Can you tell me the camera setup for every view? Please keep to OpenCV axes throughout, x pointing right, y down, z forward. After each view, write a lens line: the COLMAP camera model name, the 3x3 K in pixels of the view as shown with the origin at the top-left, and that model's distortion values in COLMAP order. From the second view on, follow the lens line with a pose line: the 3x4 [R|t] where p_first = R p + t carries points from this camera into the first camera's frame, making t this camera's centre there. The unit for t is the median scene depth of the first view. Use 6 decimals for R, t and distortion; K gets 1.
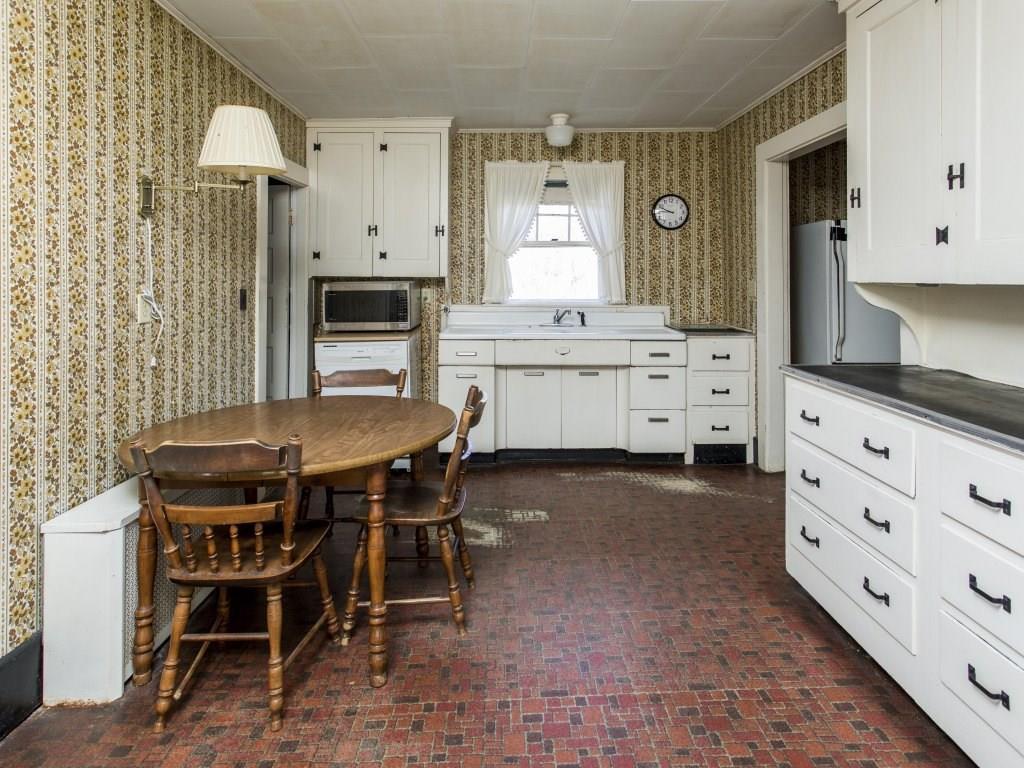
lens RADIAL K [[542.4, 0, 512.0], [0, 542.4, 384.0], [0, 0, 1]] dist [0.003217, 0.001559]
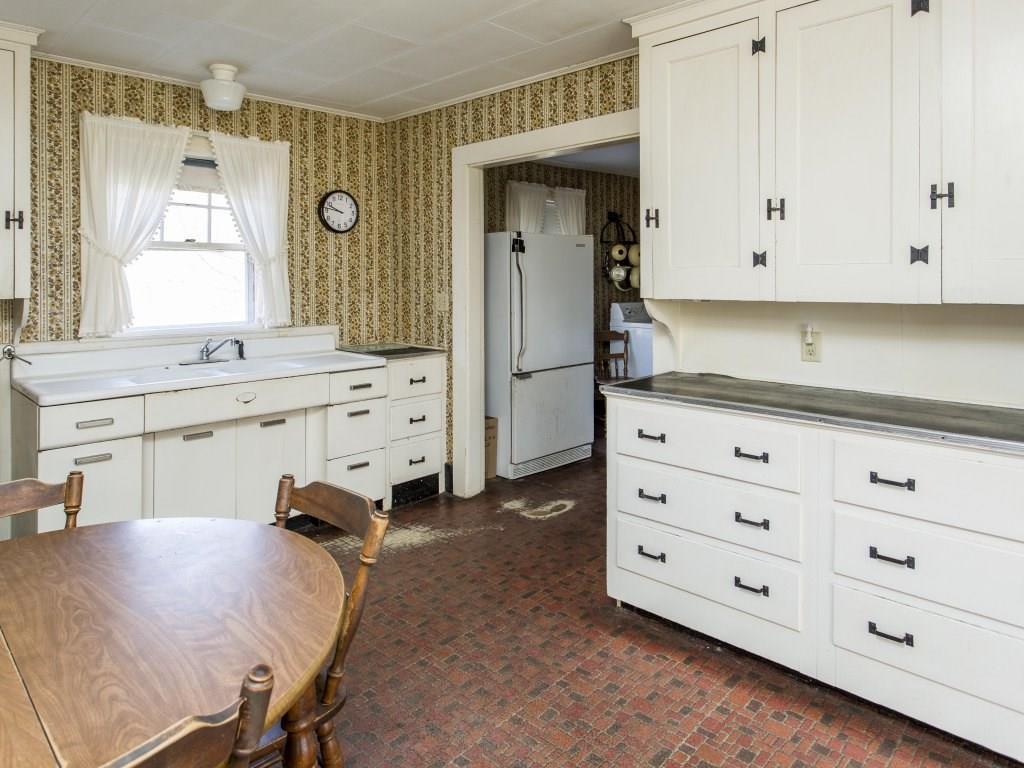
lens RADIAL K [[633.3, 0, 512.0], [0, 633.3, 384.0], [0, 0, 1]] dist [0.002027, 0.003707]
pose [[0.735221, -0.116598, 0.667723, -0.193443], [0.140731, 0.989886, 0.017897, -0.042781], [-0.663057, 0.080812, 0.744194, 0.146166]]
